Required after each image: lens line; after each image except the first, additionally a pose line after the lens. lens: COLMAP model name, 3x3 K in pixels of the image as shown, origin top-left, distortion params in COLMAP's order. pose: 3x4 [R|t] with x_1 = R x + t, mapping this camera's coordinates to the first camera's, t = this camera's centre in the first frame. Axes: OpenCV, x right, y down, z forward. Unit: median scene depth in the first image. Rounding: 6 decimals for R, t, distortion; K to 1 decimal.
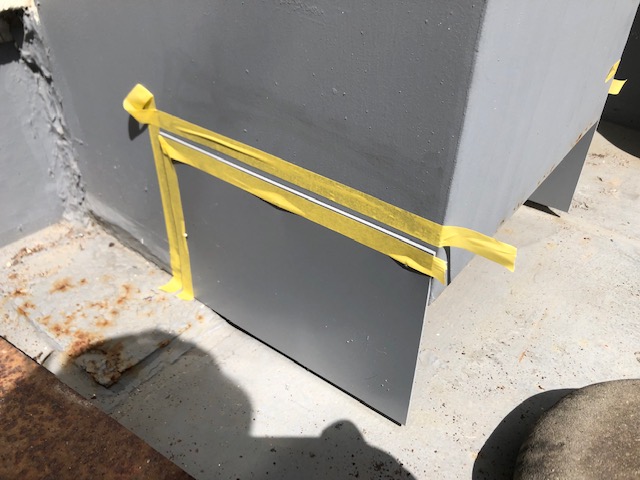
lens RADIAL K [[521.5, 0, 320.5], [0, 521.5, 228.3], [0, 0, 1]] dist [-0.010280, -0.007234]
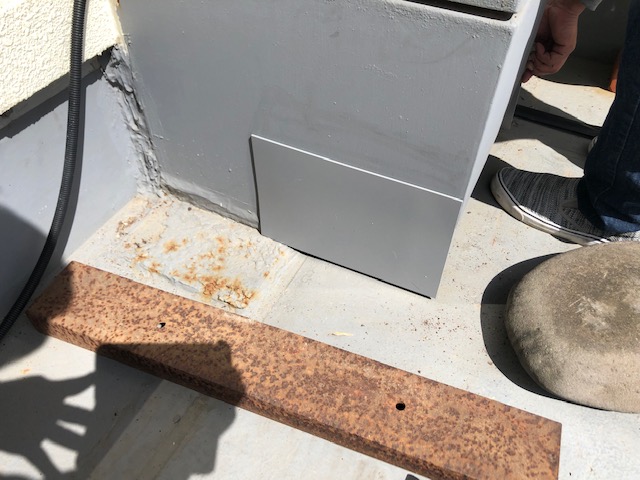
lens RADIAL K [[517.0, 0, 322.6], [0, 517.0, 220.9], [0, 0, 1]] dist [-0.014898, -0.013455]
pose [[0.975872, -0.159944, 0.148630, -0.302223], [0.128257, 0.970823, 0.202615, -0.178519], [-0.176701, -0.178664, 0.967913, -0.367504]]
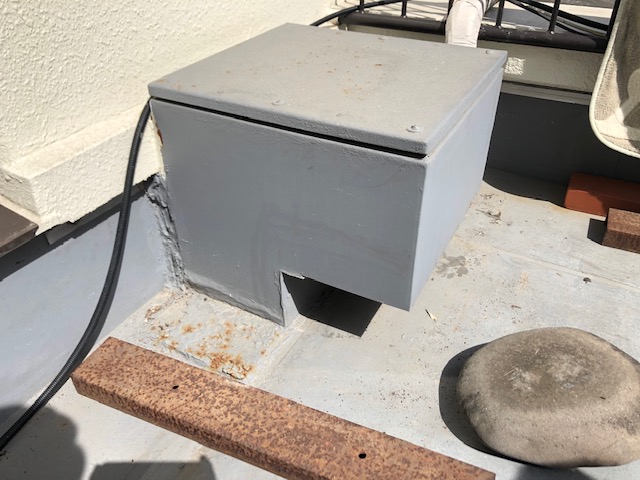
lens RADIAL K [[523.0, 0, 317.9], [0, 523.0, 211.8], [0, 0, 1]] dist [-0.008431, -0.000153]
pose [[0.984766, -0.122882, 0.123026, -0.248248], [0.128367, 0.991011, -0.037662, -0.147321], [-0.117292, 0.052881, 0.991689, -0.737922]]
